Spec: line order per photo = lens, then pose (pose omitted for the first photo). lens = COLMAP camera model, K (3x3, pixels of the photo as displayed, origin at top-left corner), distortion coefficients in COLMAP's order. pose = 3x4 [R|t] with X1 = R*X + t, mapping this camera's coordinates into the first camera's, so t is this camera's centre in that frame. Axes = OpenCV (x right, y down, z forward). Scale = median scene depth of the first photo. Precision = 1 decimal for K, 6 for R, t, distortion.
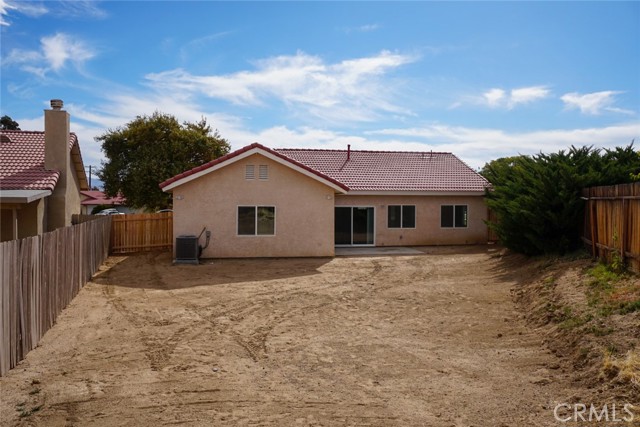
lens RADIAL K [[542.1, 0, 322.4], [0, 542.1, 215.3], [0, 0, 1]] dist [0.006177, -0.002300]
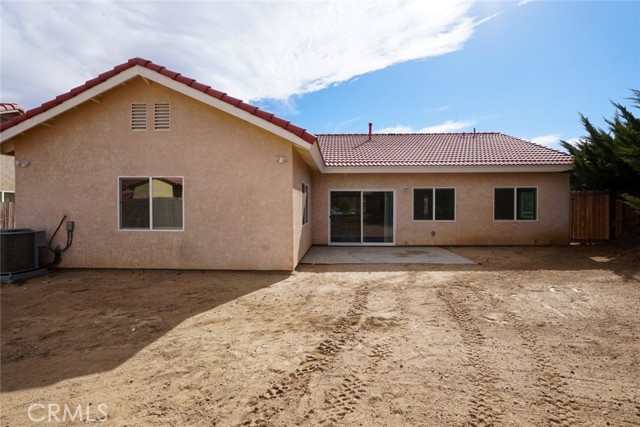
lens RADIAL K [[303.3, 0, 320.5], [0, 303.3, 216.1], [0, 0, 1]] dist [-0.001957, 0.000320]
pose [[0.971478, -0.000381, -0.237130, 0.104798], [0.000204, 1.000000, -0.000772, 0.020000], [0.237130, 0.000702, 0.971478, 0.634358]]
